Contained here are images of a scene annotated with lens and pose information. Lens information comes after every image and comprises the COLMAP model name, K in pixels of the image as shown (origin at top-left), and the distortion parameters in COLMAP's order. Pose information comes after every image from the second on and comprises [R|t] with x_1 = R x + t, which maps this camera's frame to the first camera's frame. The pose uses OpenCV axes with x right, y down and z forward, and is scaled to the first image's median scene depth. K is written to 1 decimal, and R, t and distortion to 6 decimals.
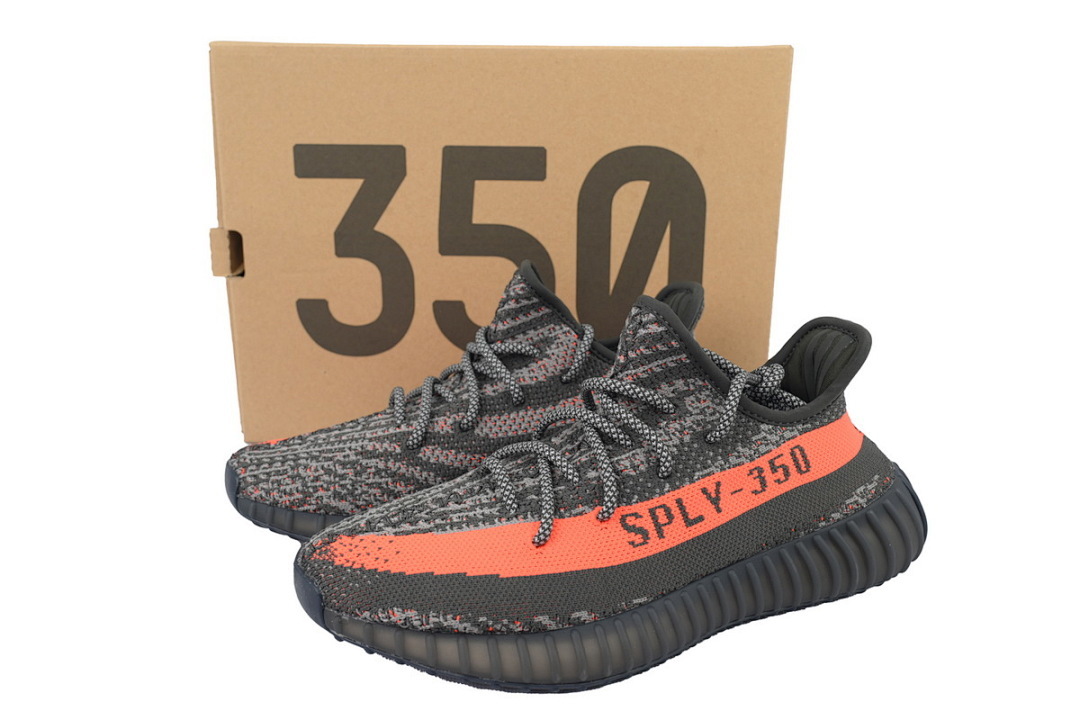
lens RADIAL K [[934.2, 0, 540.0], [0, 934.2, 360.0], [0, 0, 1]] dist [0.080550, 0.231569]
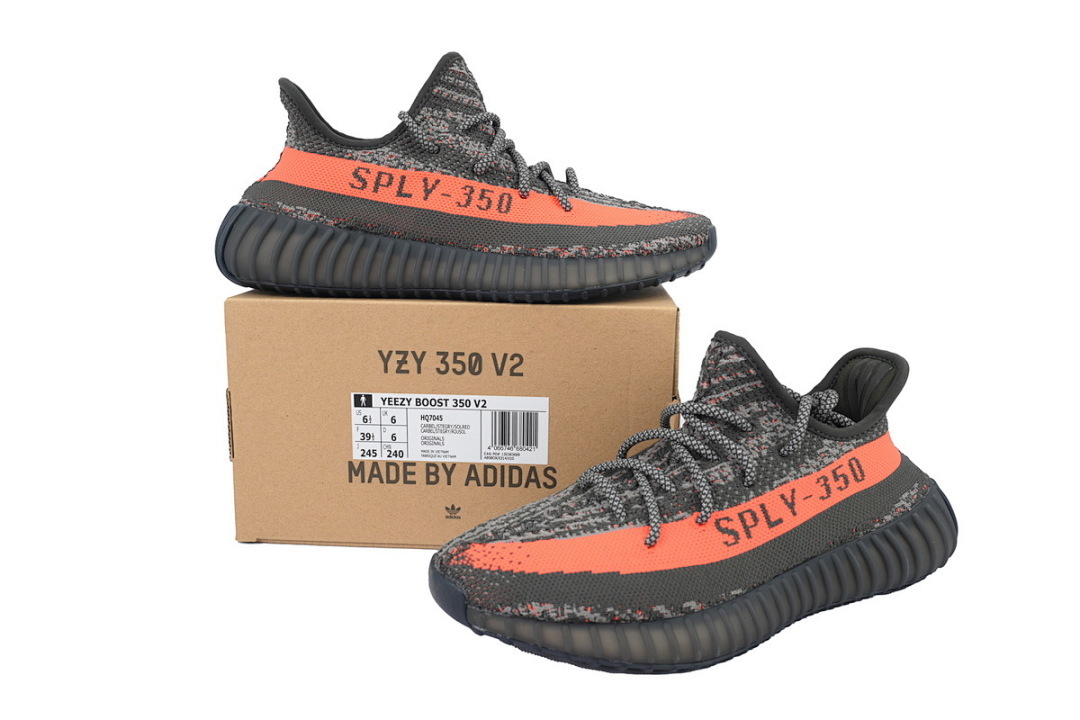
lens RADIAL K [[934.2, 0, 540.0], [0, 934.2, 360.0], [0, 0, 1]] dist [0.080550, 0.231569]
pose [[0.997477, -0.020017, 0.068105, -0.203580], [0.023693, 0.998281, -0.053601, 0.025504], [-0.066915, 0.055079, 0.996237, -0.156645]]
